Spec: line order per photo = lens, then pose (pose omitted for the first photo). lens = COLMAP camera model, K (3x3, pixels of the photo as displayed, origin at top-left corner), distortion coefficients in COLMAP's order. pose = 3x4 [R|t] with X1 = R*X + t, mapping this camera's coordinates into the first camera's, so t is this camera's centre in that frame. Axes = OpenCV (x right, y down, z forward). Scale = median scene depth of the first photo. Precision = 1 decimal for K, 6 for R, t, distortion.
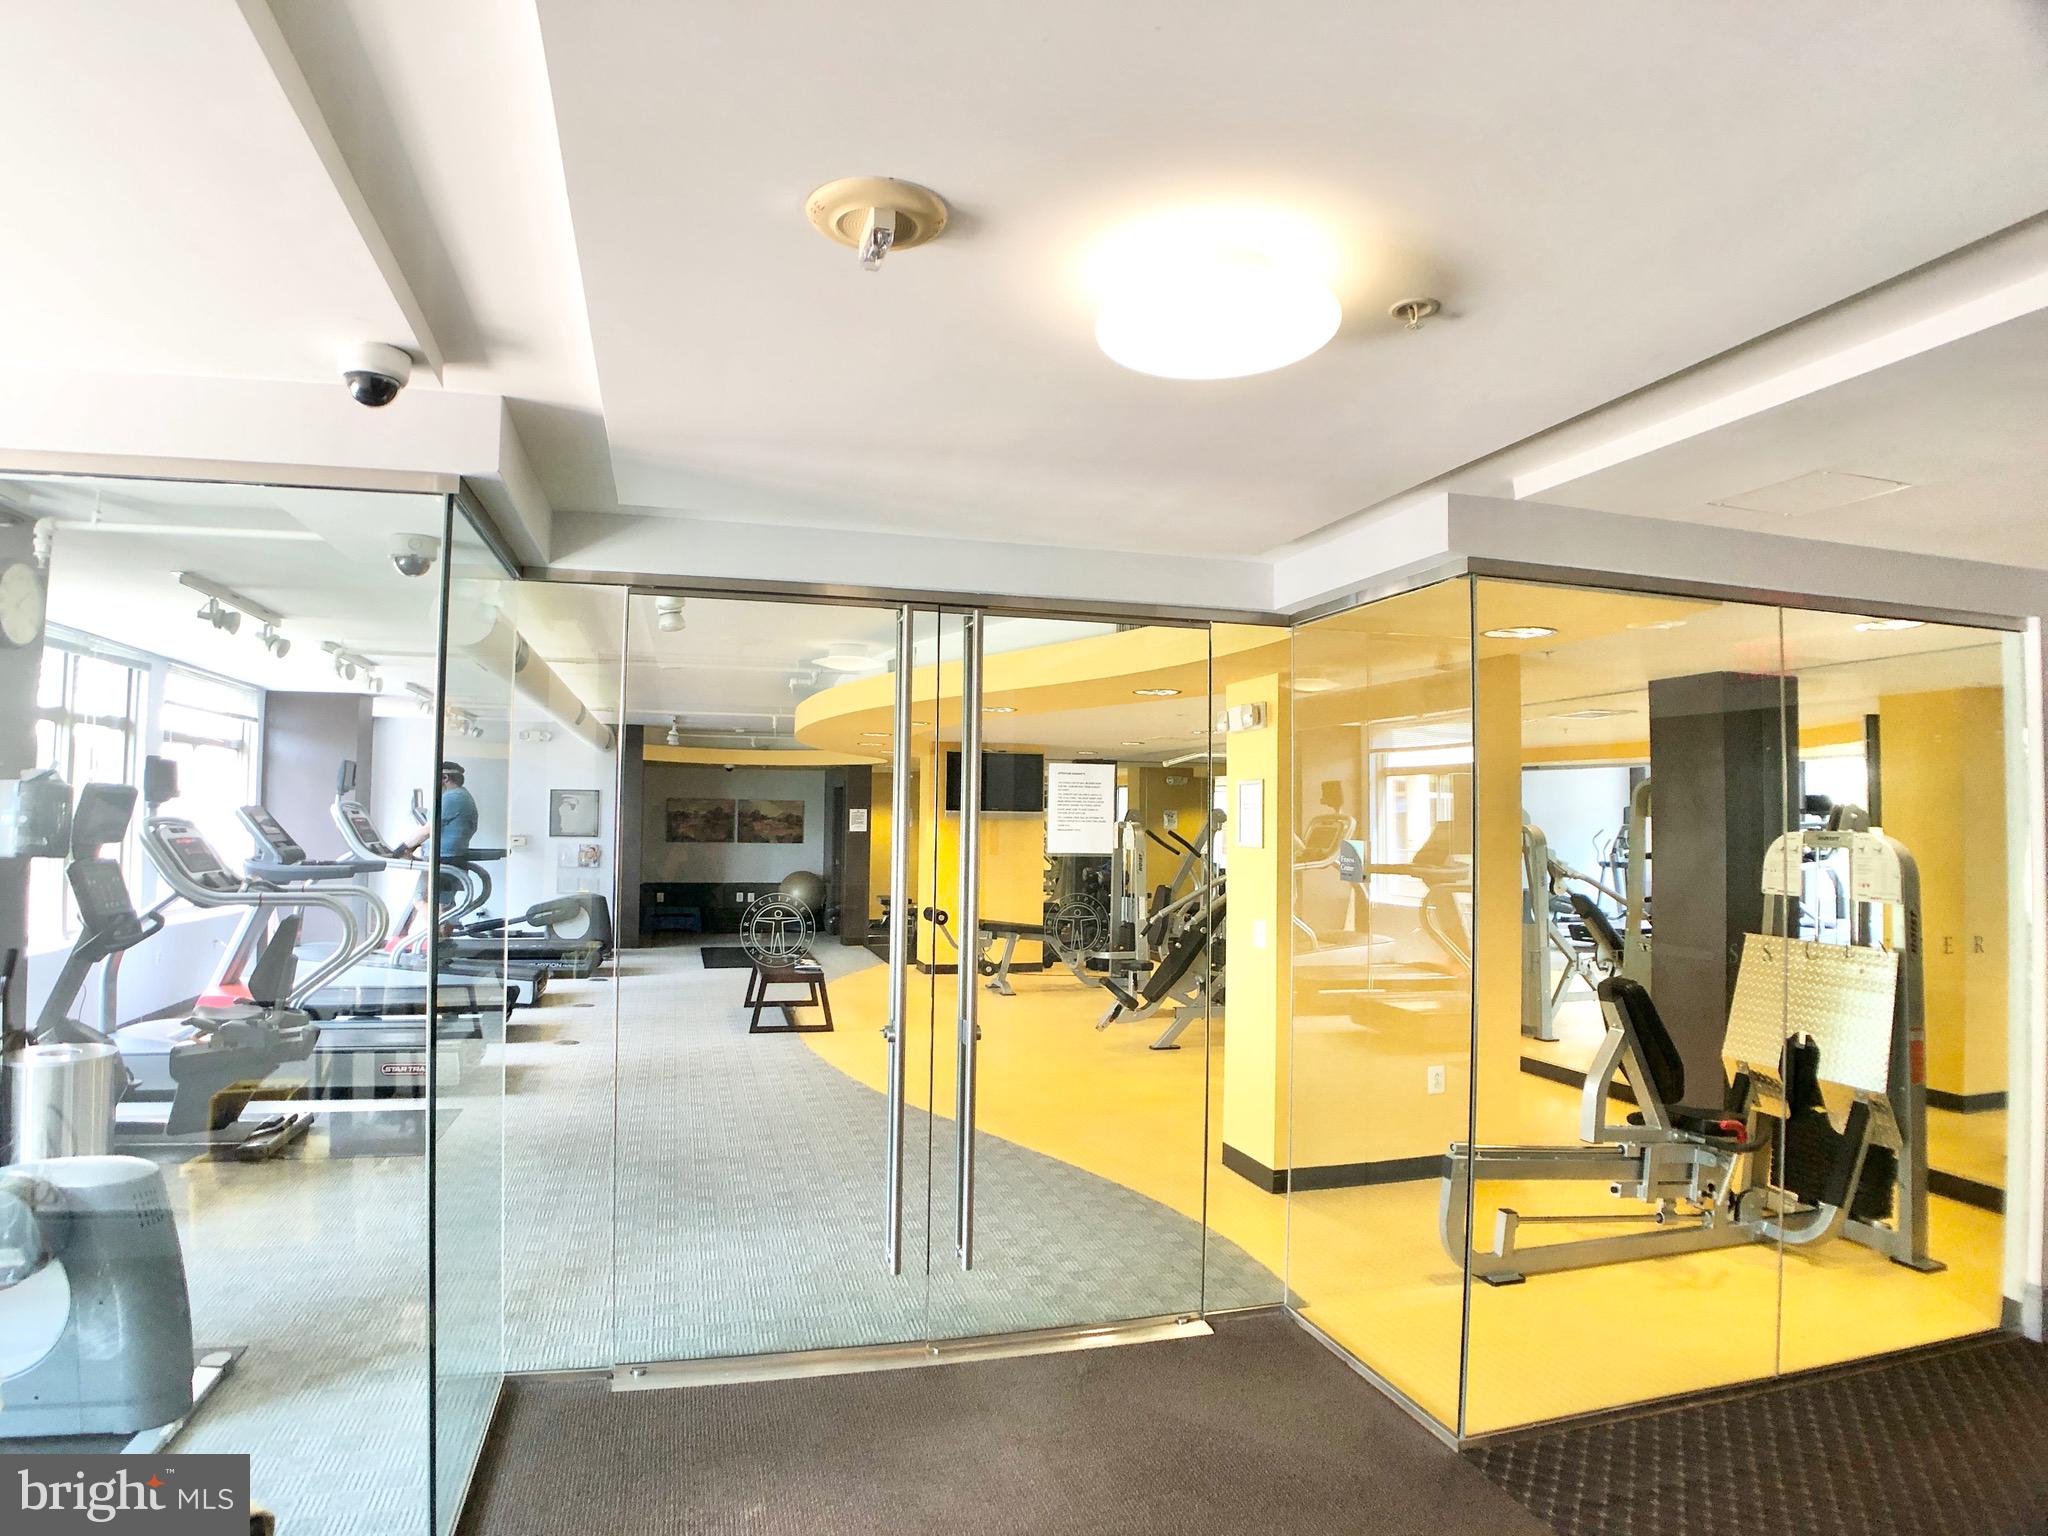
lens RADIAL K [[1122.4, 0, 959.6], [0, 1122.4, 761.7], [0, 0, 1]] dist [-0.104406, 0.023128]
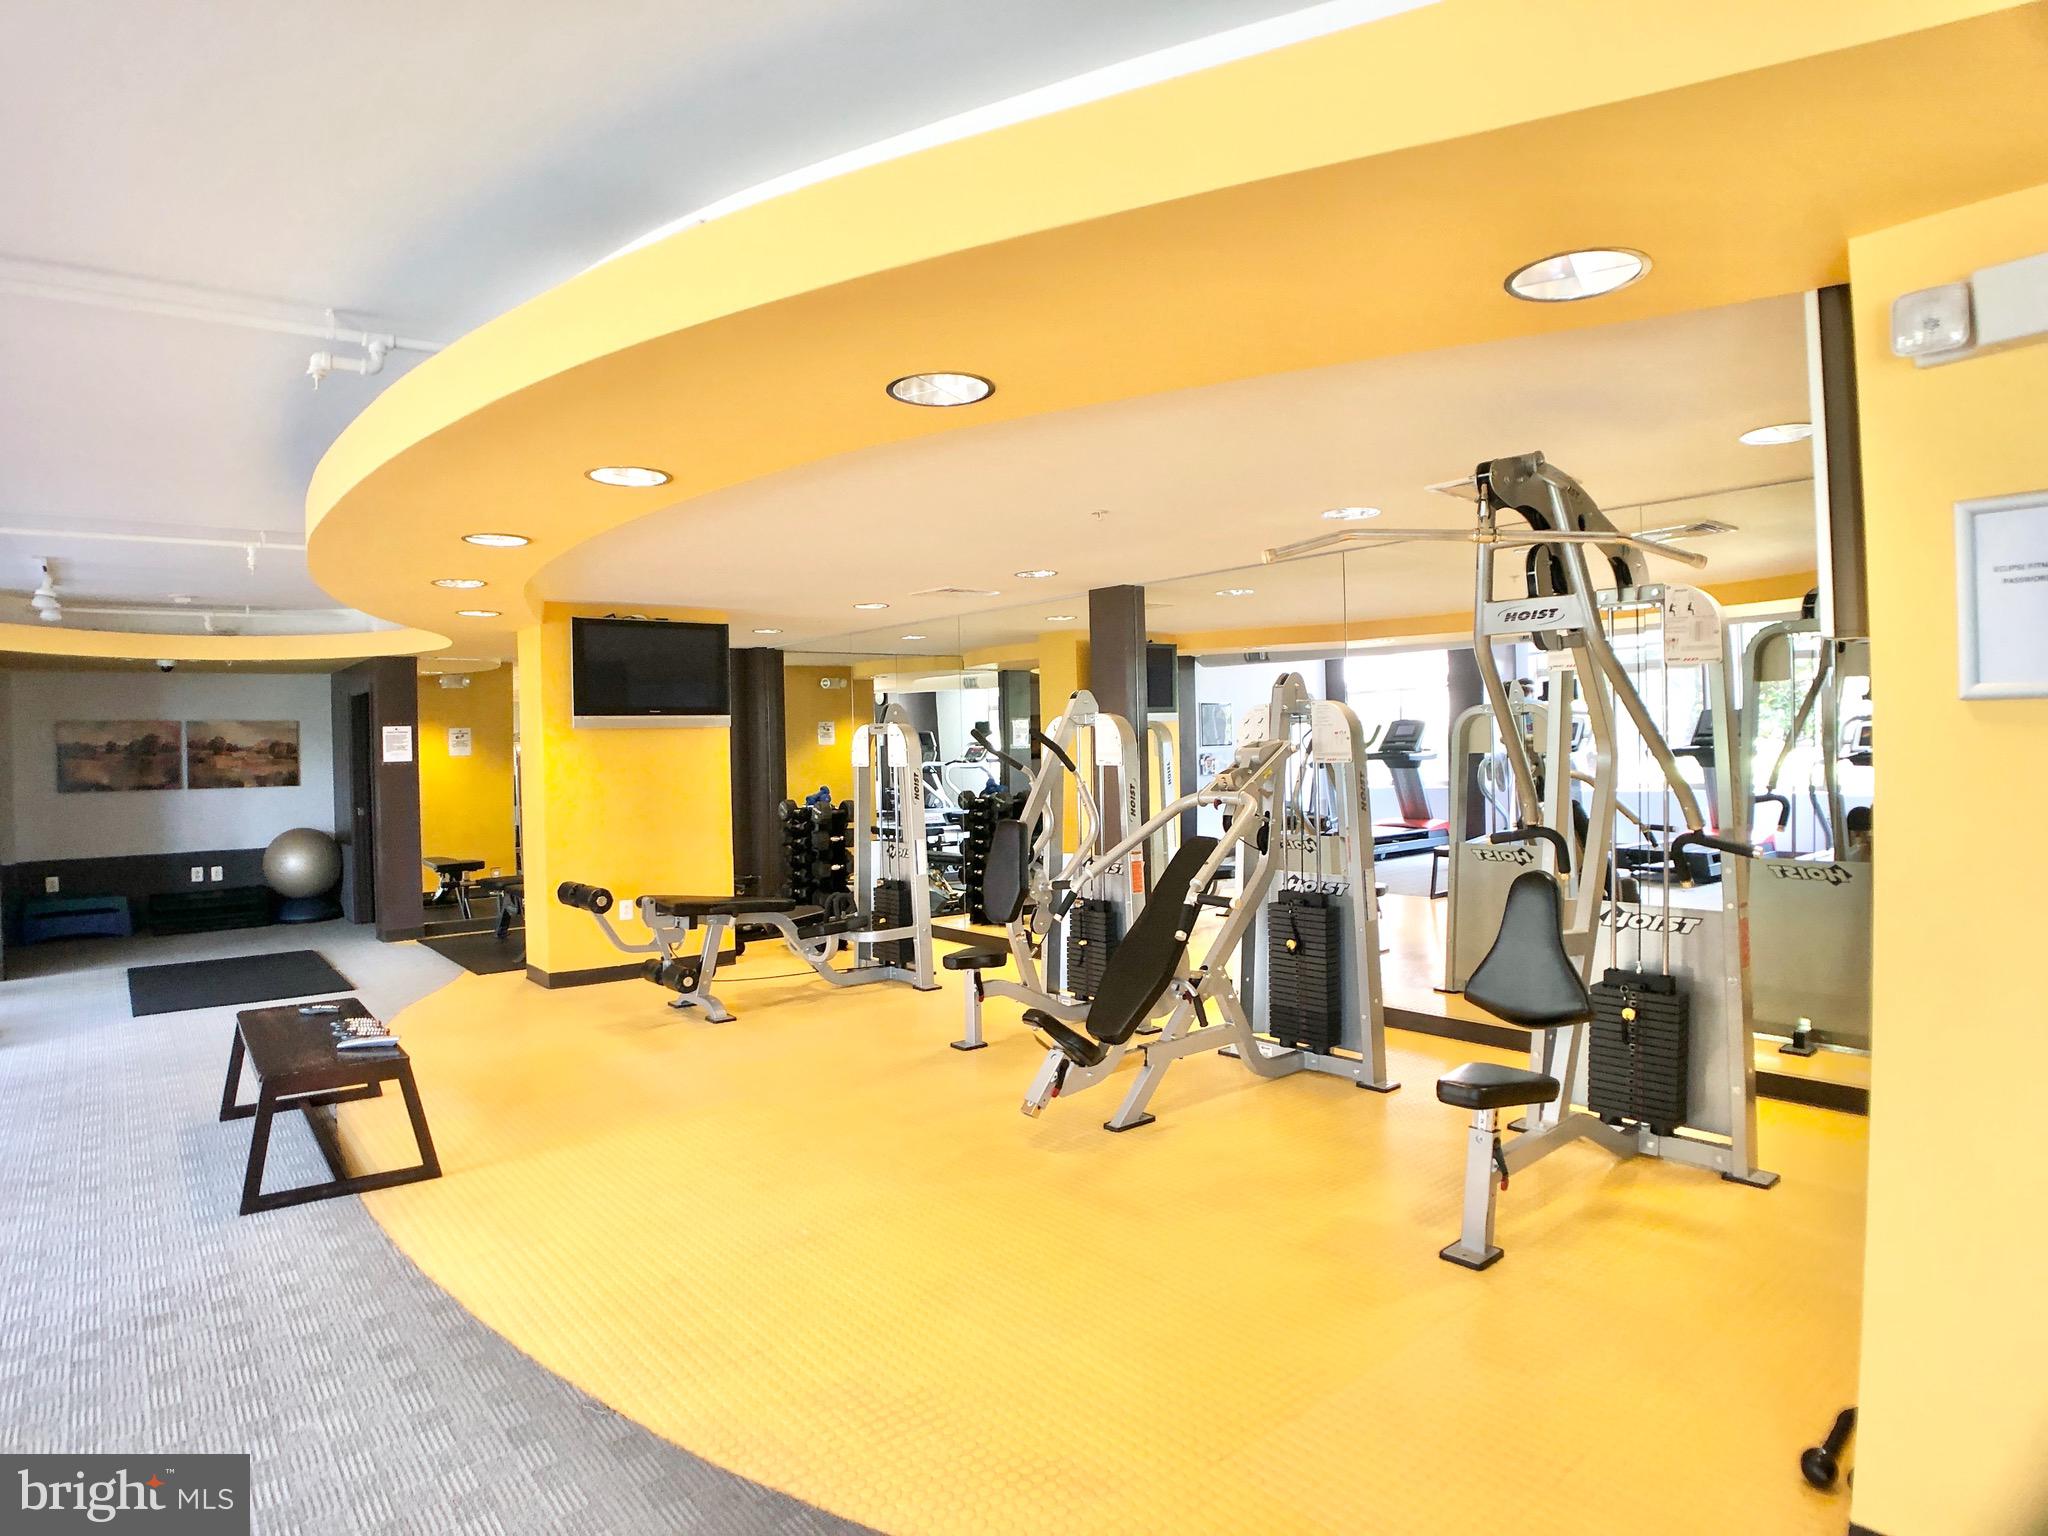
lens RADIAL K [[1122.4, 0, 959.6], [0, 1122.4, 761.7], [0, 0, 1]] dist [-0.104406, 0.023128]
pose [[0.909628, -0.042835, 0.413210, -0.056873], [0.015401, 0.997463, 0.069497, 0.023988], [-0.415139, -0.056853, 0.907980, 0.302554]]
